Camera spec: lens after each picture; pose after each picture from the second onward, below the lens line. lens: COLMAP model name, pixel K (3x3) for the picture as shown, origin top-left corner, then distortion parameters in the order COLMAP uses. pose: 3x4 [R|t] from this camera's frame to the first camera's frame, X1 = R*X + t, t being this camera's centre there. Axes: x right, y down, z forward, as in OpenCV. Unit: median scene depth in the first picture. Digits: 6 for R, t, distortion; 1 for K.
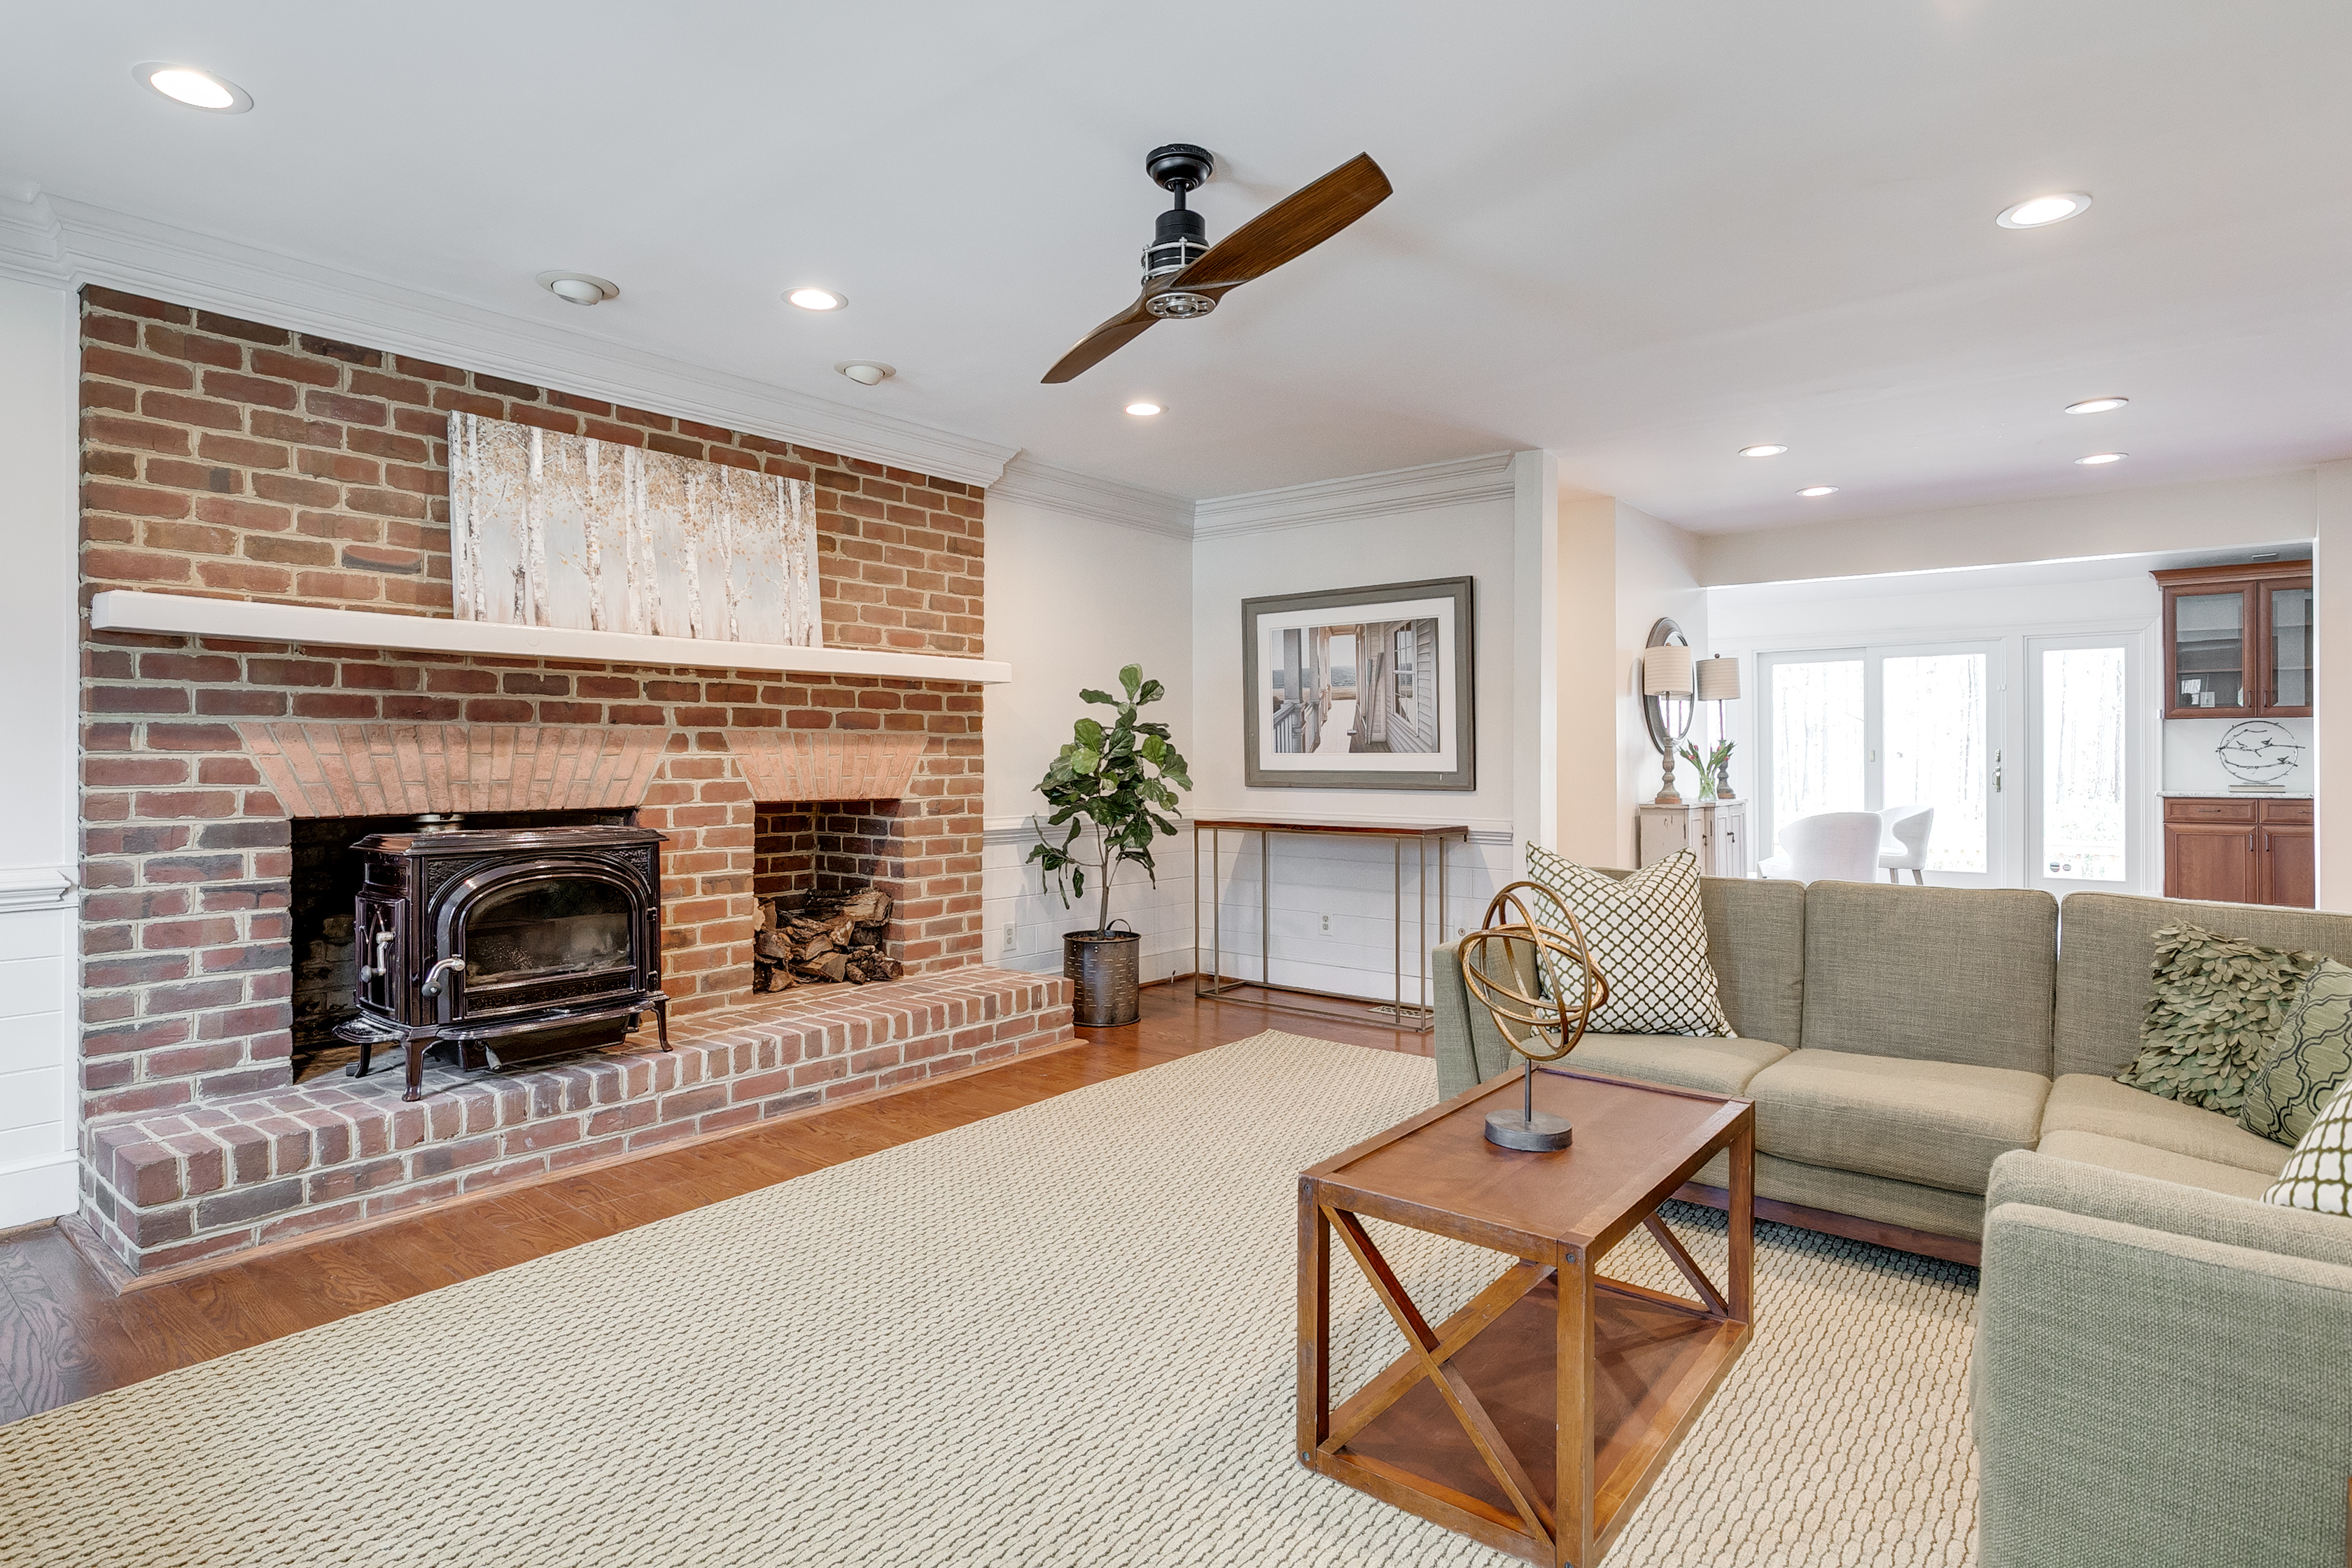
lens RADIAL K [[1213.3, 0, 1175.4], [0, 1213.3, 761.0], [0, 0, 1]] dist [-0.002659, -0.000388]
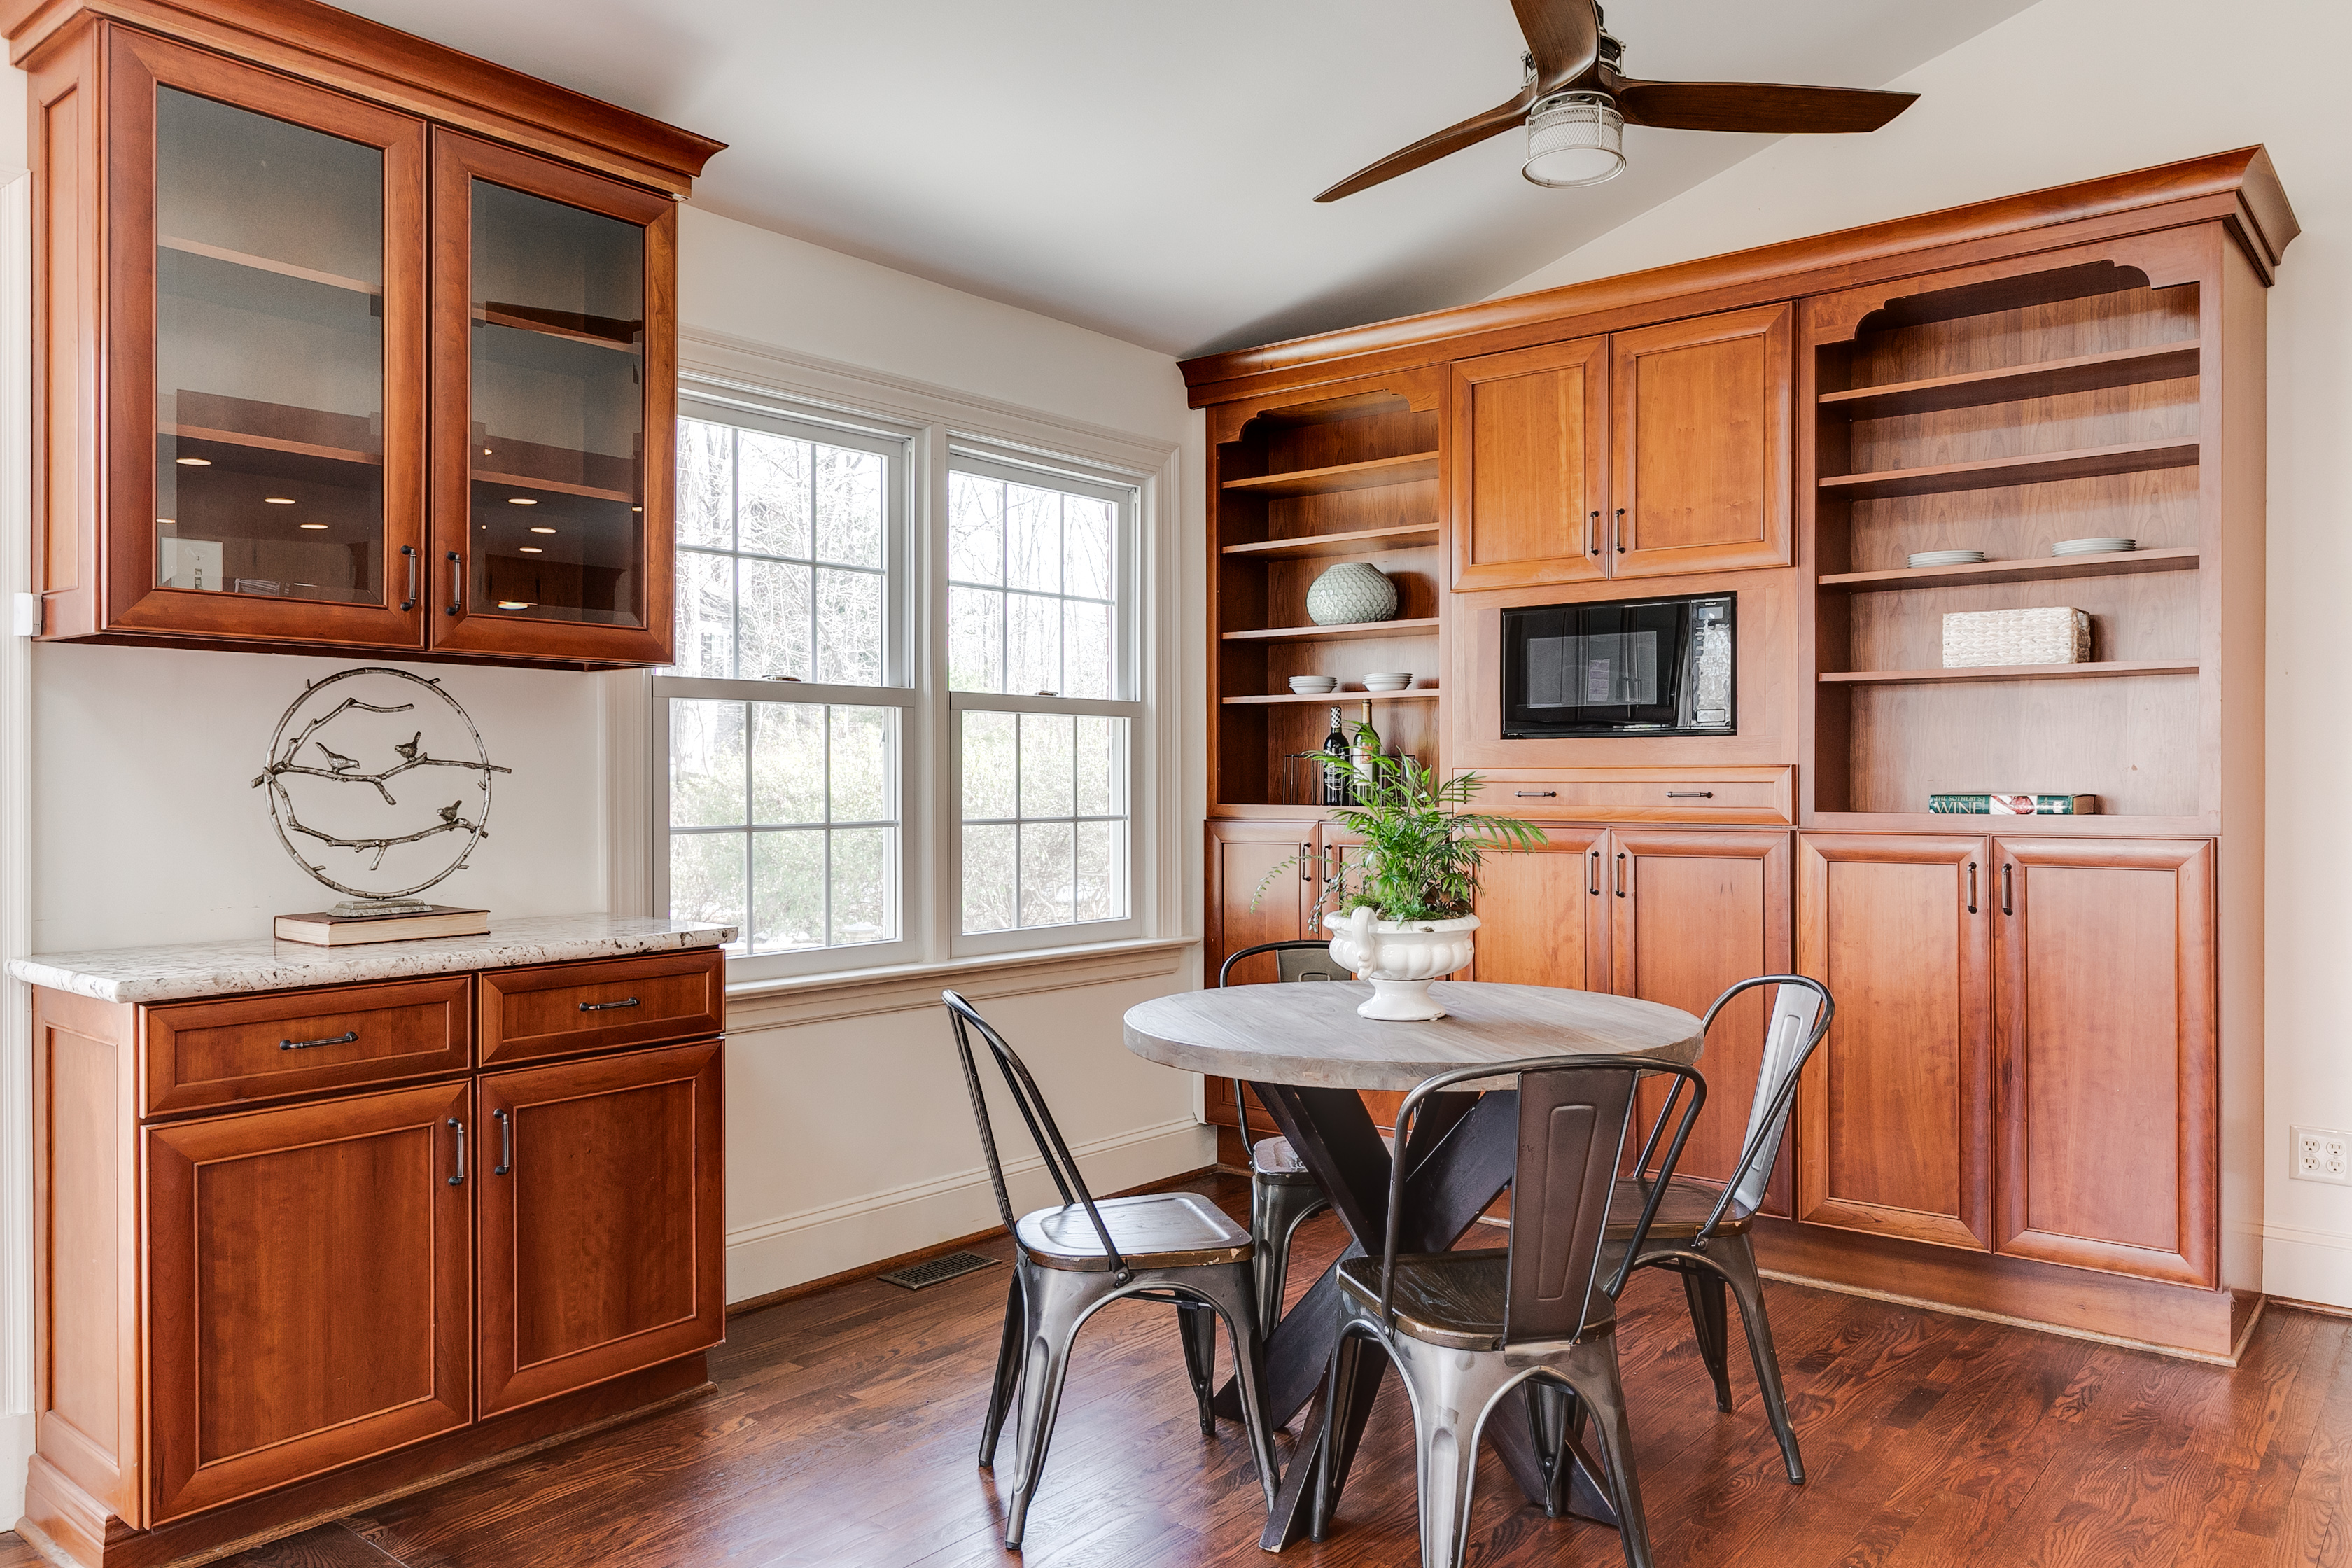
lens RADIAL K [[1662.3, 0, 1176.7], [0, 1662.3, 782.4], [0, 0, 1]] dist [-0.001206, -0.001418]
pose [[0.009102, -0.004092, 0.999950, 0.881569], [0.000140, 0.999992, 0.004091, -0.015839], [-0.999959, 0.000103, 0.009102, 1.361466]]
